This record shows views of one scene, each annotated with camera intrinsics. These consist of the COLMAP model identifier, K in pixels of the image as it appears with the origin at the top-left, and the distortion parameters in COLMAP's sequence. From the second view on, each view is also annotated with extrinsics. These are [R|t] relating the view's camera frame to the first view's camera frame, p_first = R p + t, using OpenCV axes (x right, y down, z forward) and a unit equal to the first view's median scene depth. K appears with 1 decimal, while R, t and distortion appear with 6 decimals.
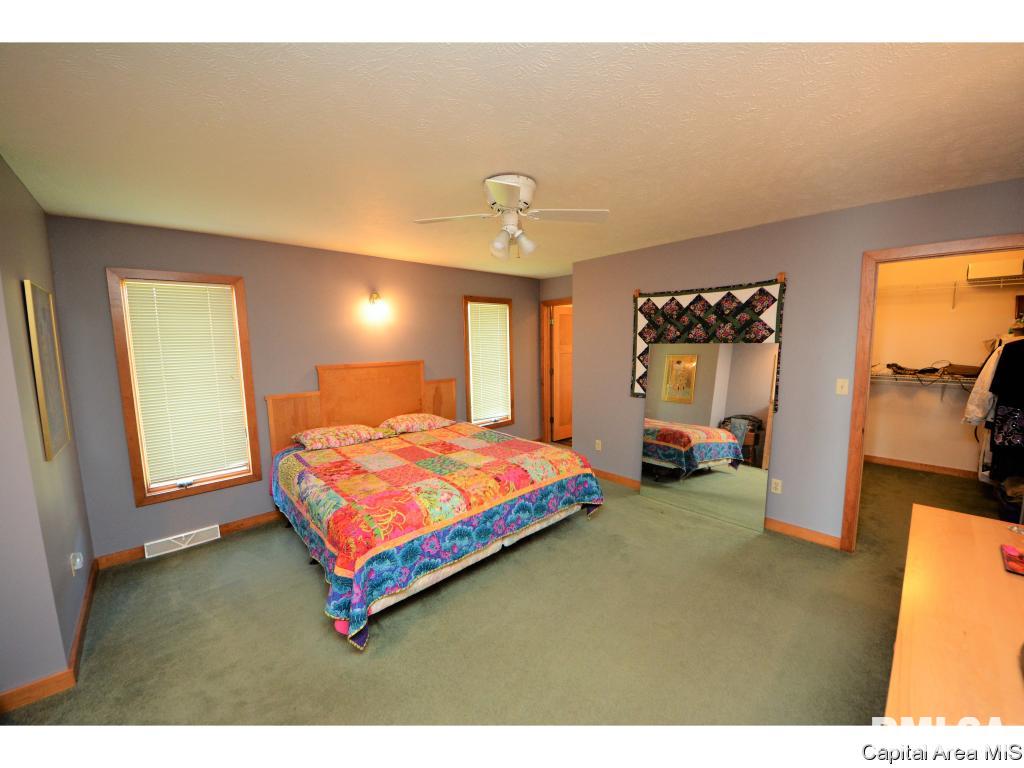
lens RADIAL K [[392.6, 0, 515.0], [0, 392.6, 383.9], [0, 0, 1]] dist [0.027721, -0.000019]
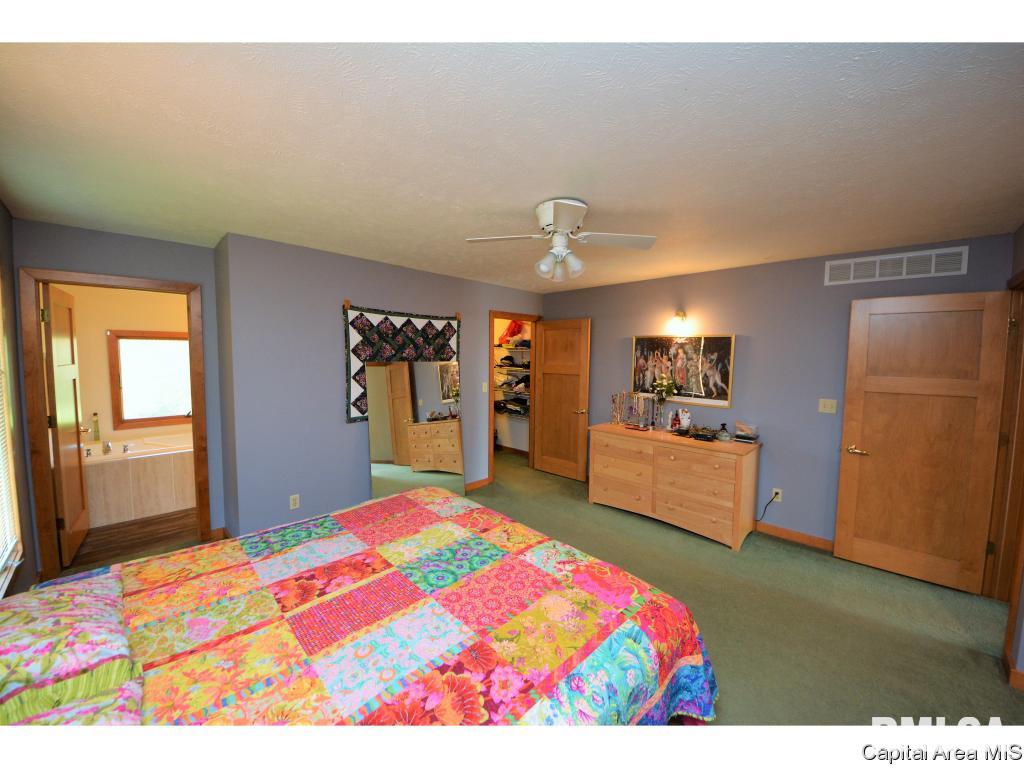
lens RADIAL K [[392.6, 0, 515.0], [0, 392.6, 383.9], [0, 0, 1]] dist [0.027721, -0.000019]
pose [[-0.068736, -0.060107, 0.995823, -0.689456], [0.099459, 0.992798, 0.066789, -0.087083], [-0.992665, 0.103634, -0.062263, 0.801876]]
